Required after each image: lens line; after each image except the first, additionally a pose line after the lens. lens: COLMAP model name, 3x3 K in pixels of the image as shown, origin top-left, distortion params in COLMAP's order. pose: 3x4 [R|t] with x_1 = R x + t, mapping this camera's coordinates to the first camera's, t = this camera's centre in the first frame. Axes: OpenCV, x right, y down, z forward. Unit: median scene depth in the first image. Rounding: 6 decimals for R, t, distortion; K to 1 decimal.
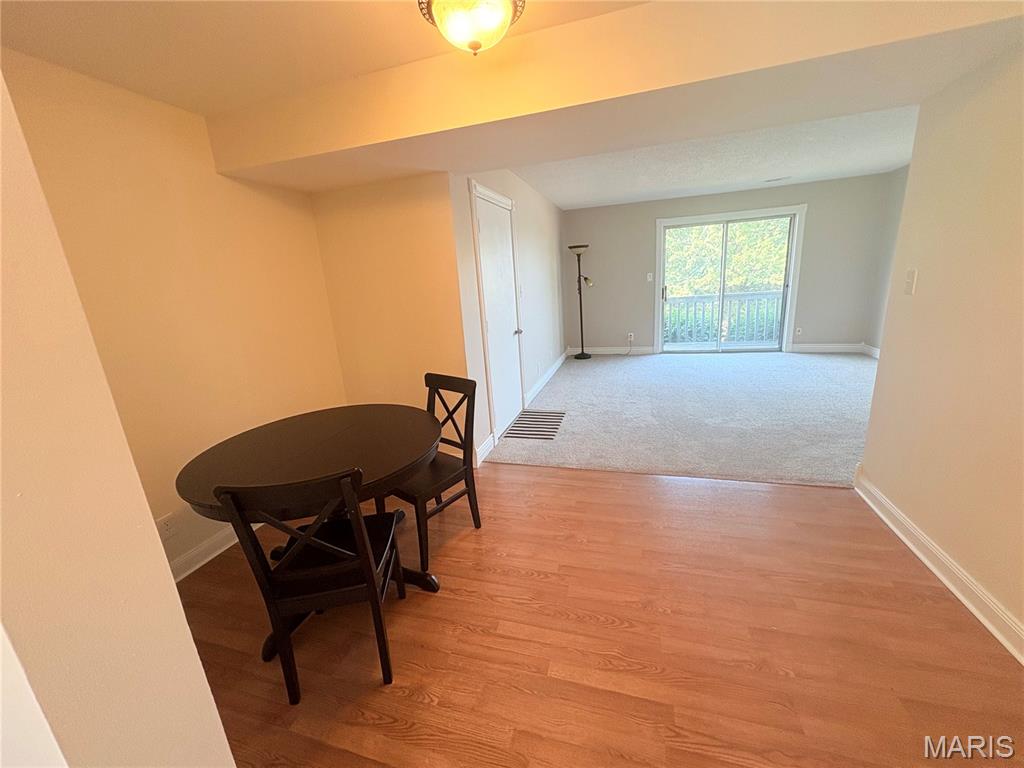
lens RADIAL K [[405.3, 0, 512.7], [0, 405.3, 384.9], [0, 0, 1]] dist [-0.000261, 0.000545]
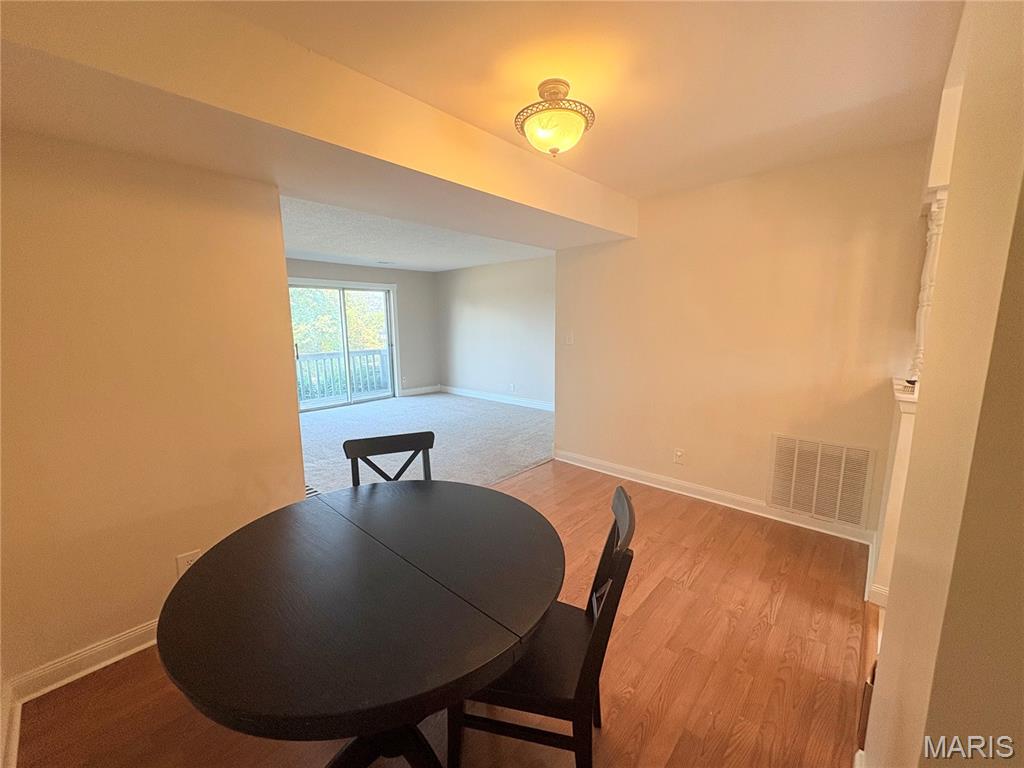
lens RADIAL K [[405.3, 0, 511.9], [0, 405.3, 386.4], [0, 0, 1]] dist [-0.000261, 0.000545]
pose [[0.428285, -0.078703, 0.900210, -0.291218], [0.212029, 0.977141, -0.015446, -0.019991], [-0.878417, 0.197485, 0.435182, 0.146156]]
